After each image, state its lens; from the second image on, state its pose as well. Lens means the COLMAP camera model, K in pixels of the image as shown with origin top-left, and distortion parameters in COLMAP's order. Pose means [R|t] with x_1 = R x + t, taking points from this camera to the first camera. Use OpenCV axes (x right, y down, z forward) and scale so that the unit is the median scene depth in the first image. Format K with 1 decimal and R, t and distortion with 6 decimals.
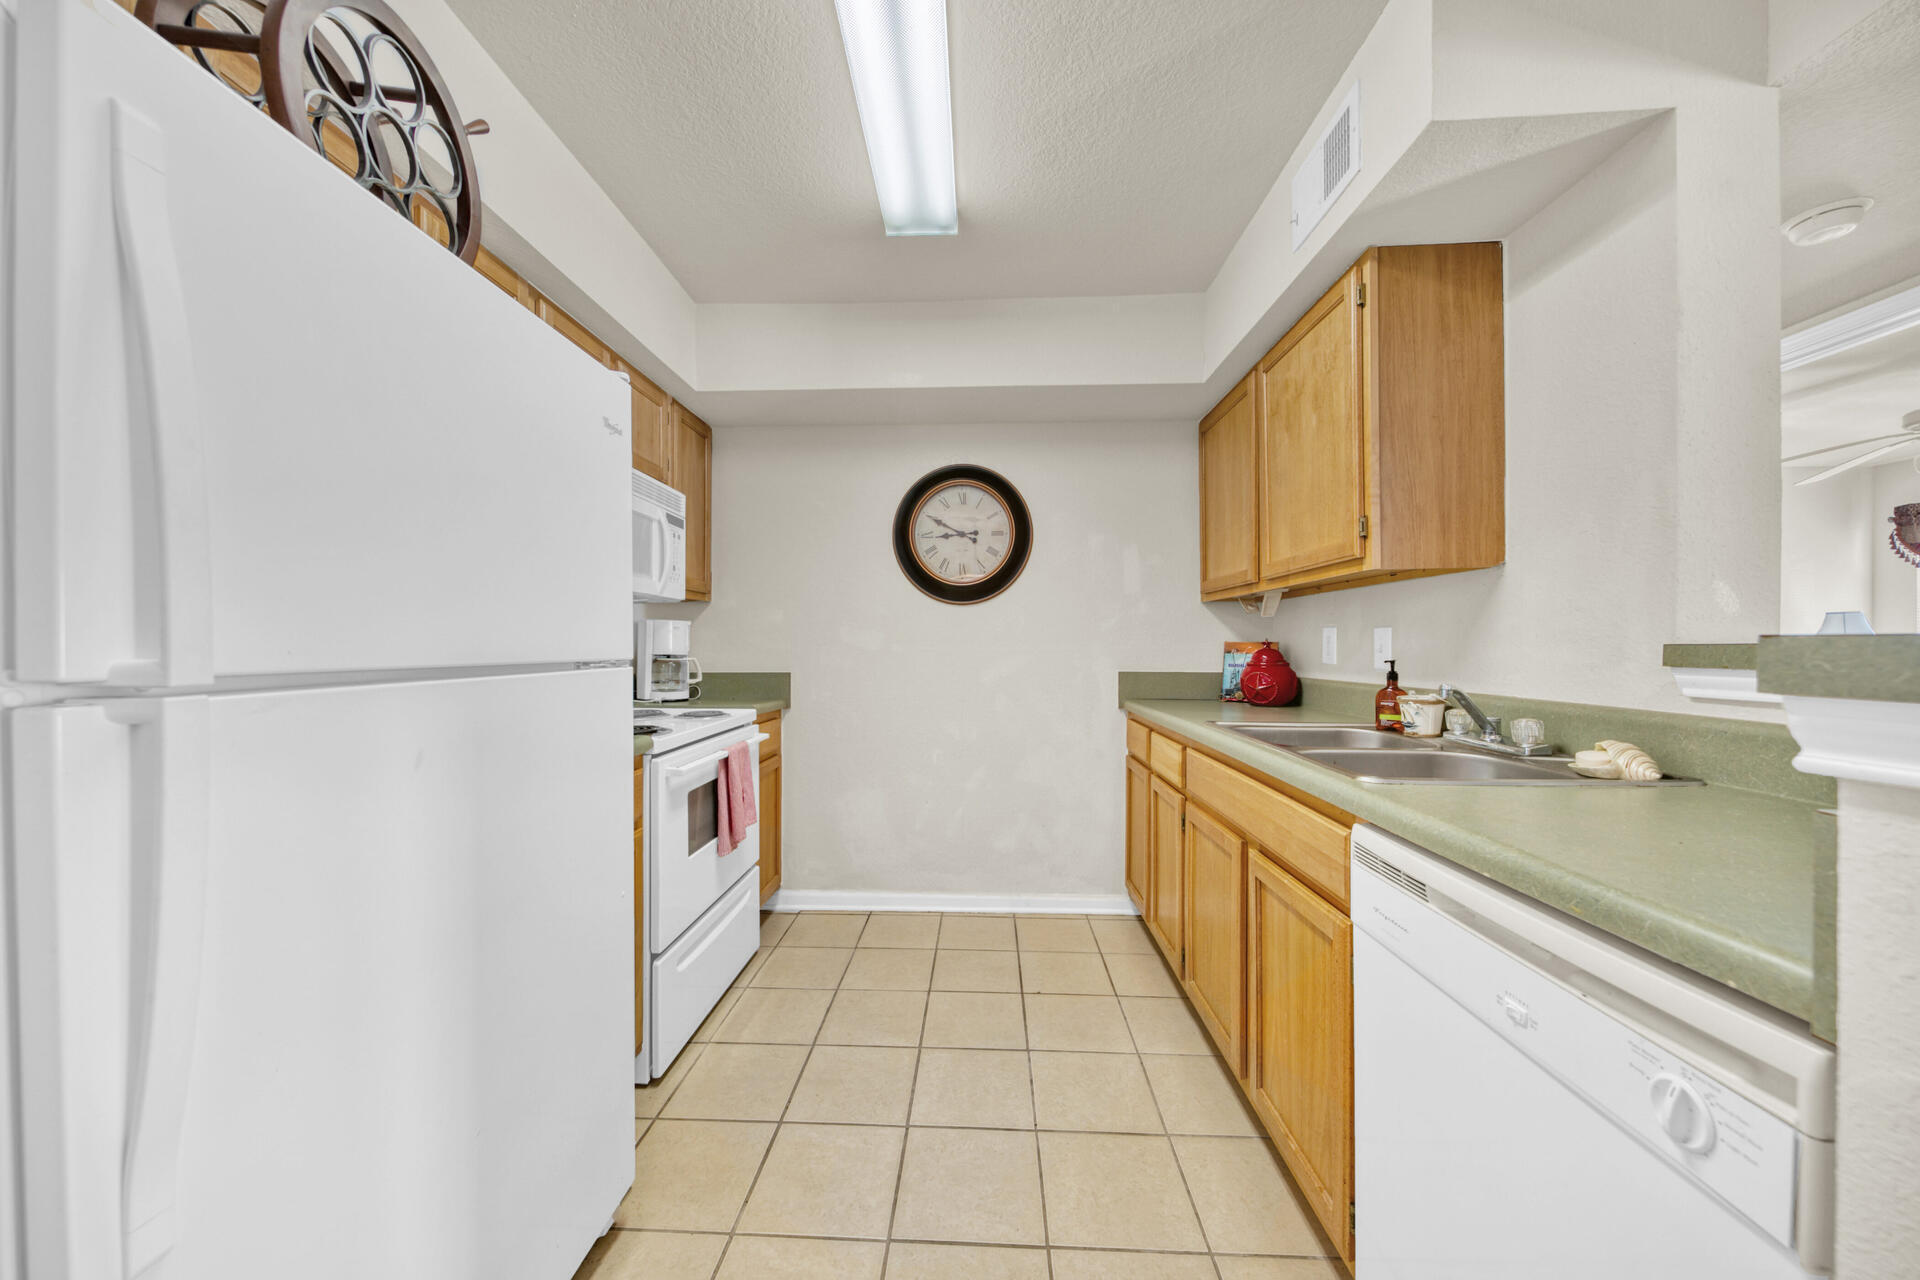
lens RADIAL K [[667.5, 0, 951.0], [0, 667.5, 646.0], [0, 0, 1]] dist [0.004301, -0.003798]
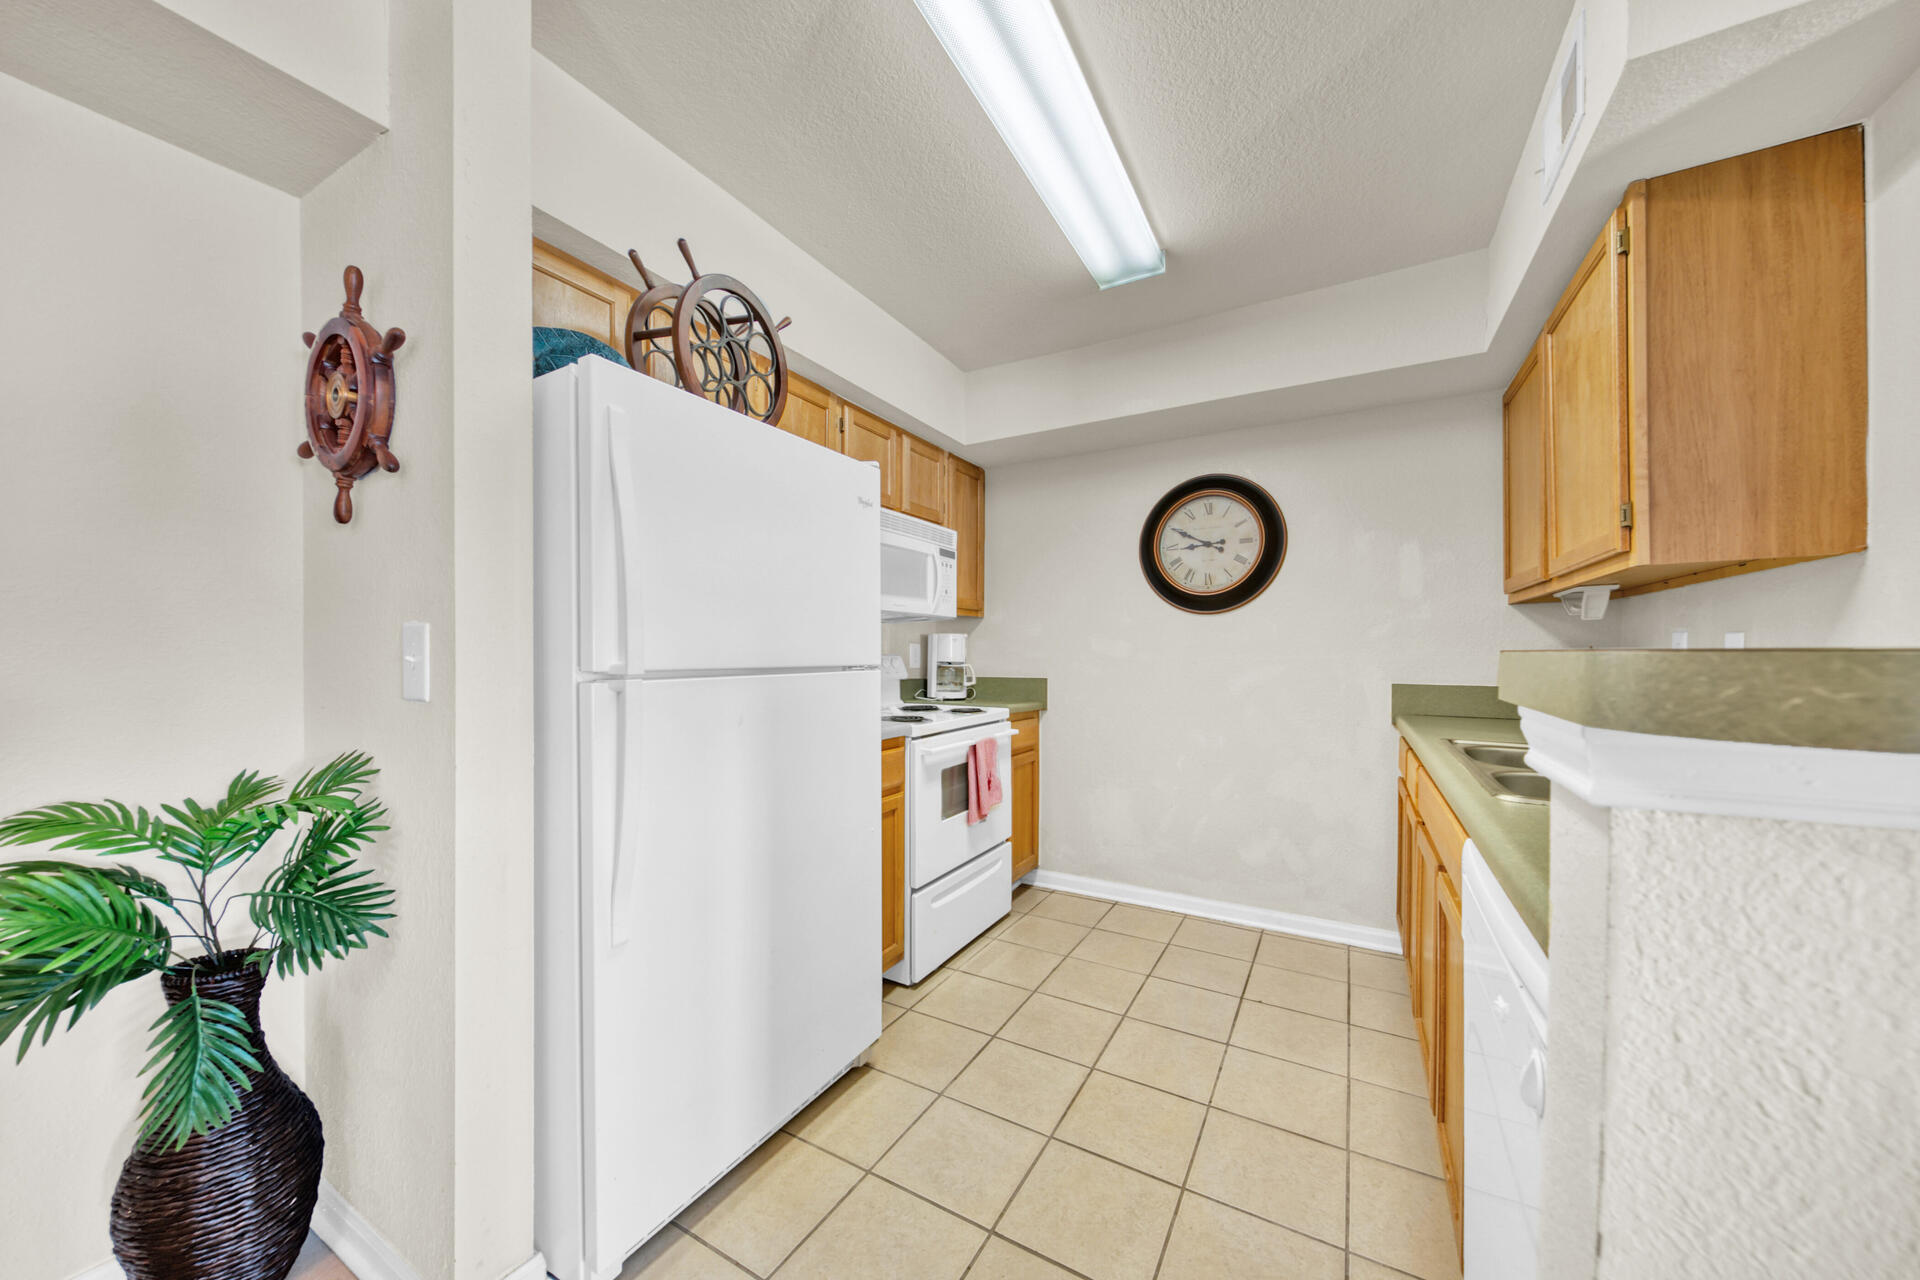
lens RADIAL K [[667.5, 0, 948.1], [0, 667.5, 656.7], [0, 0, 1]] dist [0.004301, -0.003798]
pose [[0.885375, 0.002837, -0.464868, 0.224643], [-0.000948, 0.999990, 0.004297, -0.002327], [0.464876, -0.003363, 0.885370, -0.129725]]
